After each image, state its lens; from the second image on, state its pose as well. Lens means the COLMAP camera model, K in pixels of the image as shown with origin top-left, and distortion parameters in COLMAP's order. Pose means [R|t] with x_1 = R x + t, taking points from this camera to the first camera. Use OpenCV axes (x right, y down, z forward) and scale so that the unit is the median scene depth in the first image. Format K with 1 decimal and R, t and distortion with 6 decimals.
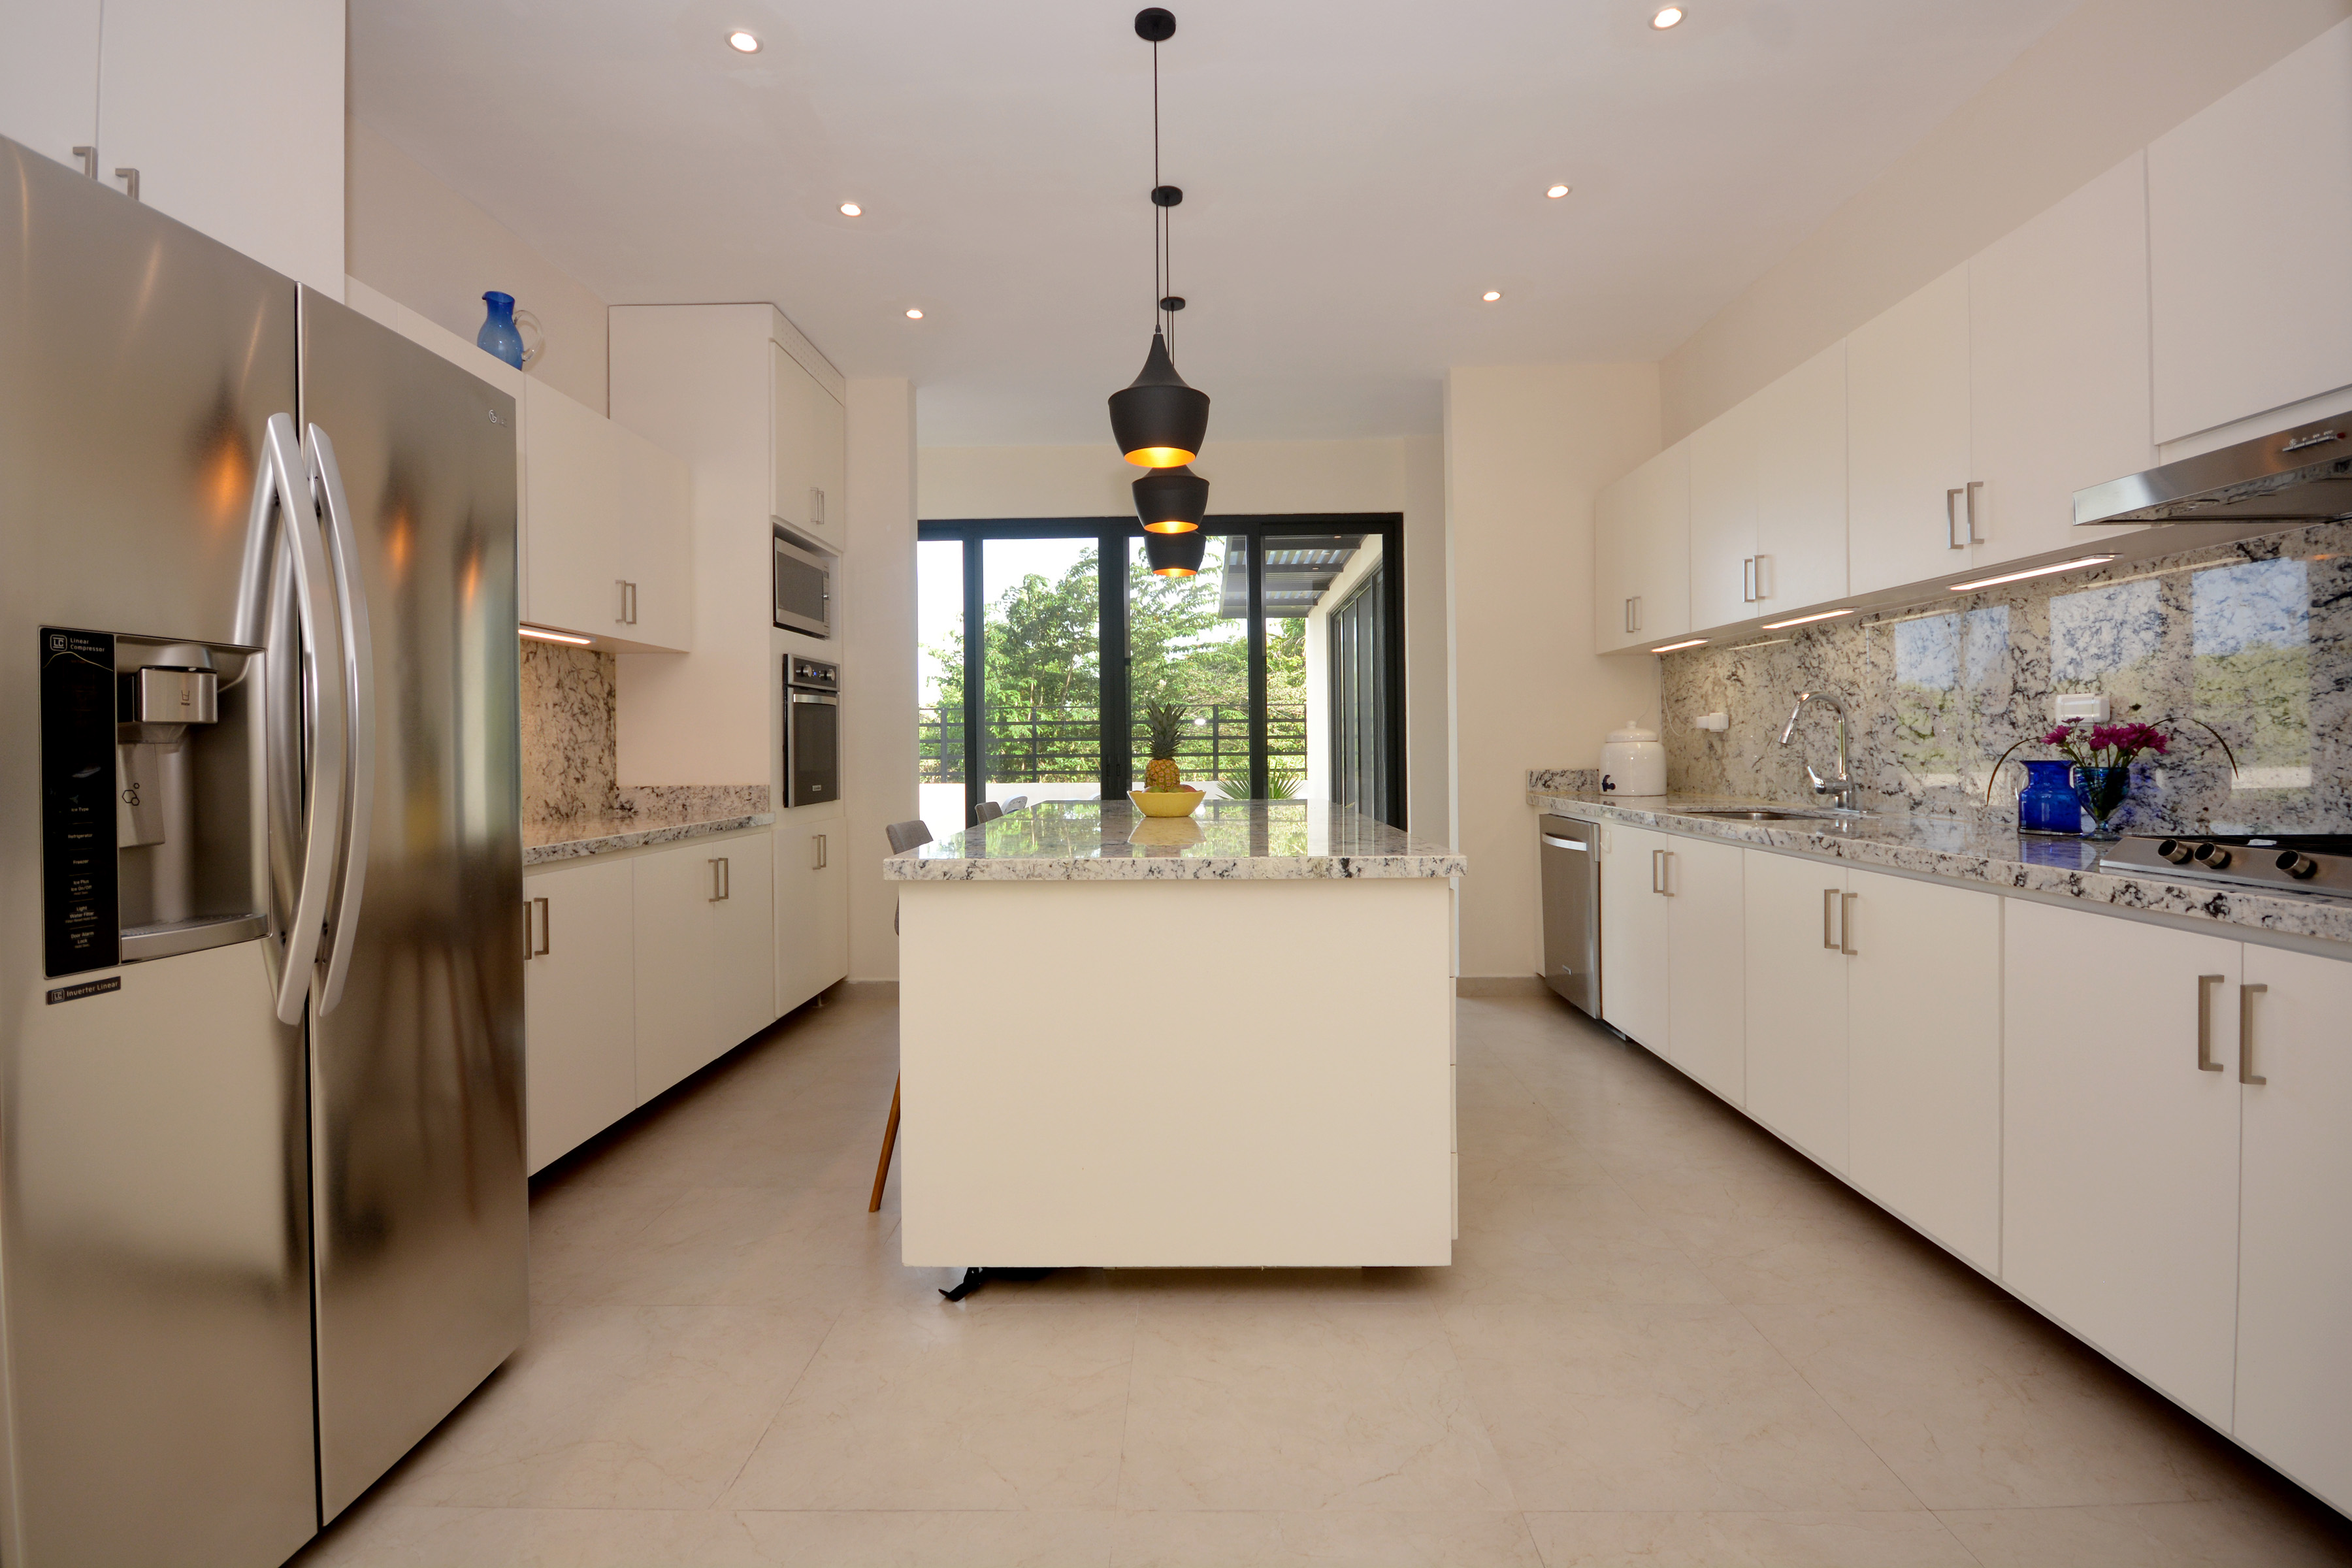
lens RADIAL K [[1125.8, 0, 1177.3], [0, 1125.8, 766.5], [0, 0, 1]] dist [-0.005298, -0.003278]
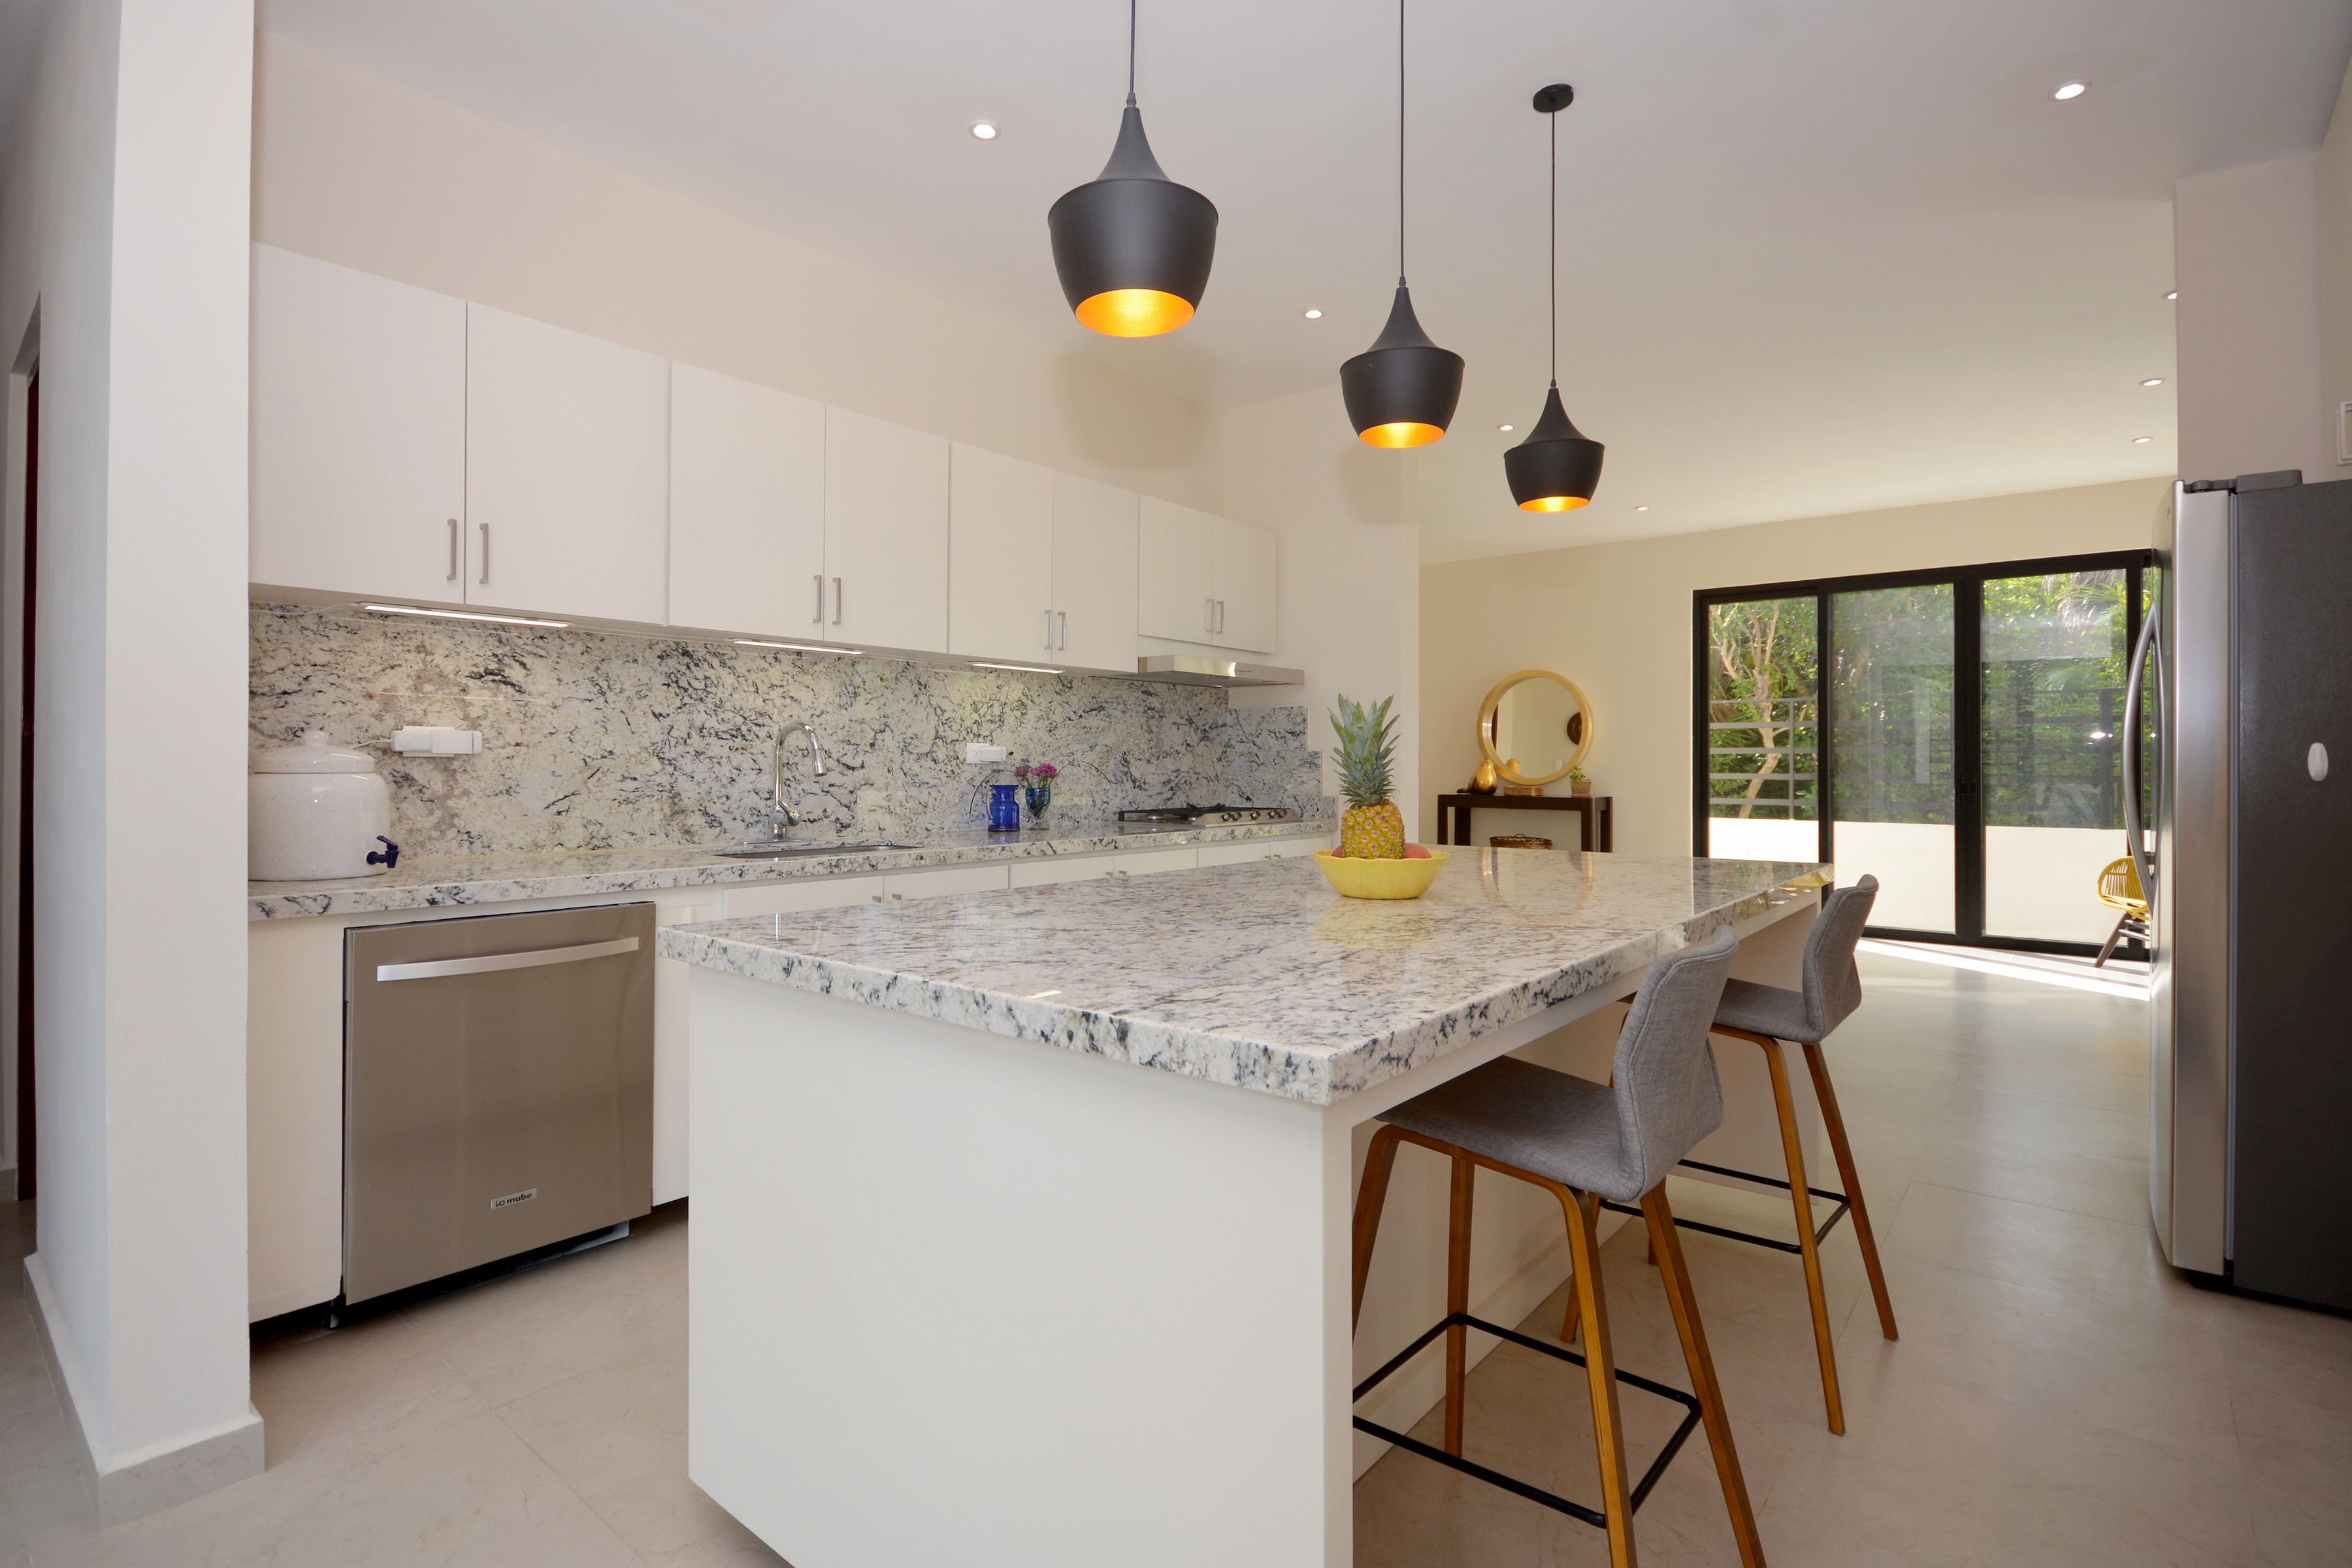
lens RADIAL K [[1125.8, 0, 1174.7], [0, 1125.8, 775.1], [0, 0, 1]] dist [-0.005298, -0.003278]
pose [[-0.784452, 0.006460, 0.620156, -0.304016], [0.018719, 0.999737, 0.013264, -0.026949], [-0.619907, 0.022014, -0.784367, 1.579895]]
